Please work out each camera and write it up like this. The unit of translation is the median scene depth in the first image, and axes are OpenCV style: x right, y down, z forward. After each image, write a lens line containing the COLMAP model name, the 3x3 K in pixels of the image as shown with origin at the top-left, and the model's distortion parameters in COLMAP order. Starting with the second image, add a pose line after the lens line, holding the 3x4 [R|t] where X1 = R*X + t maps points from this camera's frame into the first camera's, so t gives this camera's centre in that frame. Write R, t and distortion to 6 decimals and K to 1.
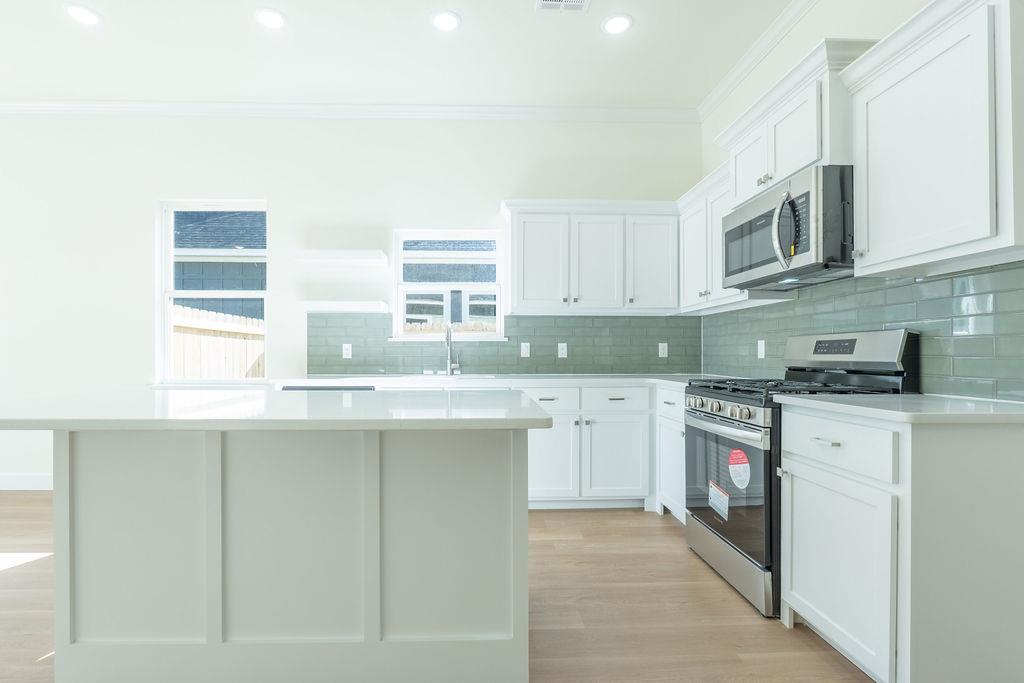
lens RADIAL K [[482.2, 0, 493.0], [0, 482.2, 352.5], [0, 0, 1]] dist [-0.003954, -0.000560]
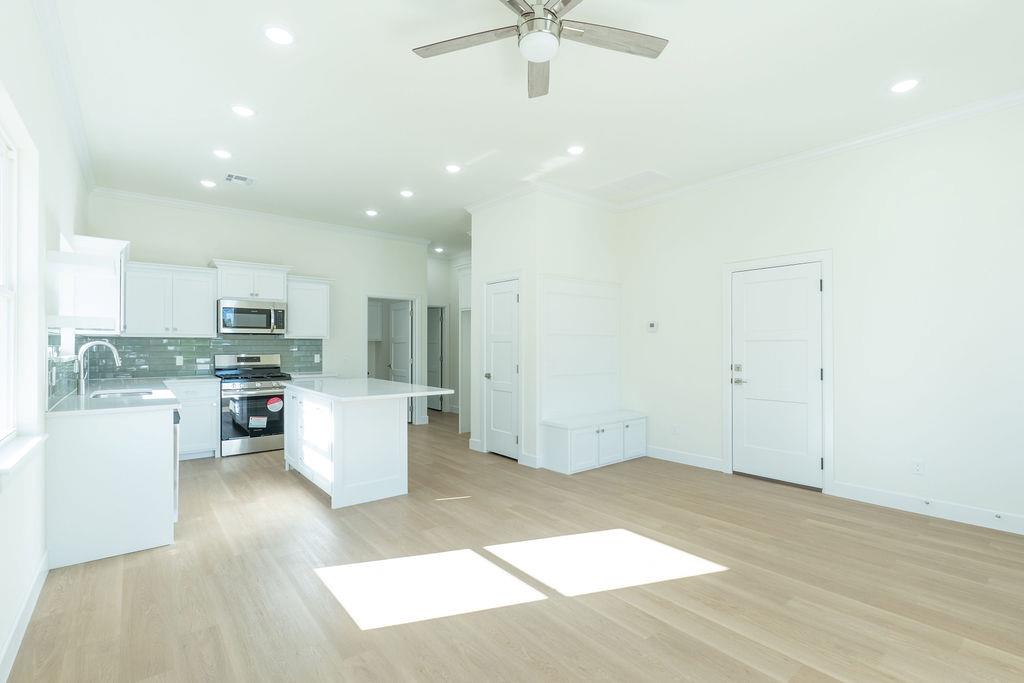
lens RADIAL K [[473.2, 0, 512.4], [0, 473.2, 344.7], [0, 0, 1]] dist [-0.007926, -0.000143]
pose [[-0.609041, -0.000256, 0.793139, -1.612545], [-0.006193, 0.999971, -0.004433, -0.065581], [-0.793115, -0.007611, -0.609025, 1.028423]]
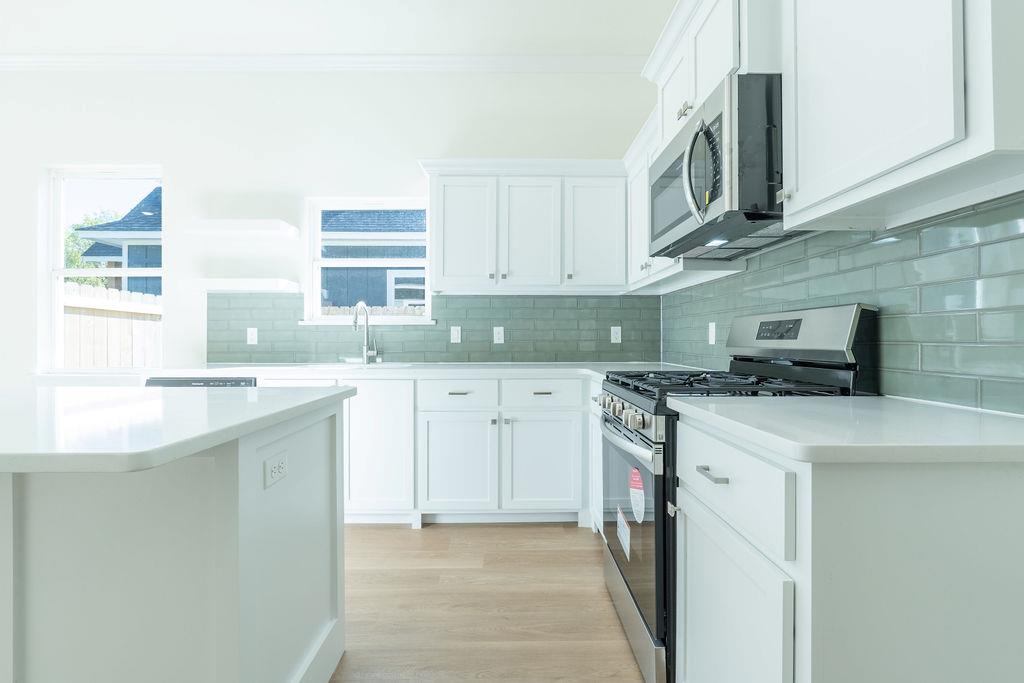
lens RADIAL K [[471.3, 0, 512.3], [0, 471.3, 337.6], [0, 0, 1]] dist [-0.004886, -0.000948]
pose [[0.999821, -0.000923, -0.018884, 0.219200], [0.000915, 0.999999, -0.000454, 0.000215], [0.018885, 0.000437, 0.999822, 0.180509]]
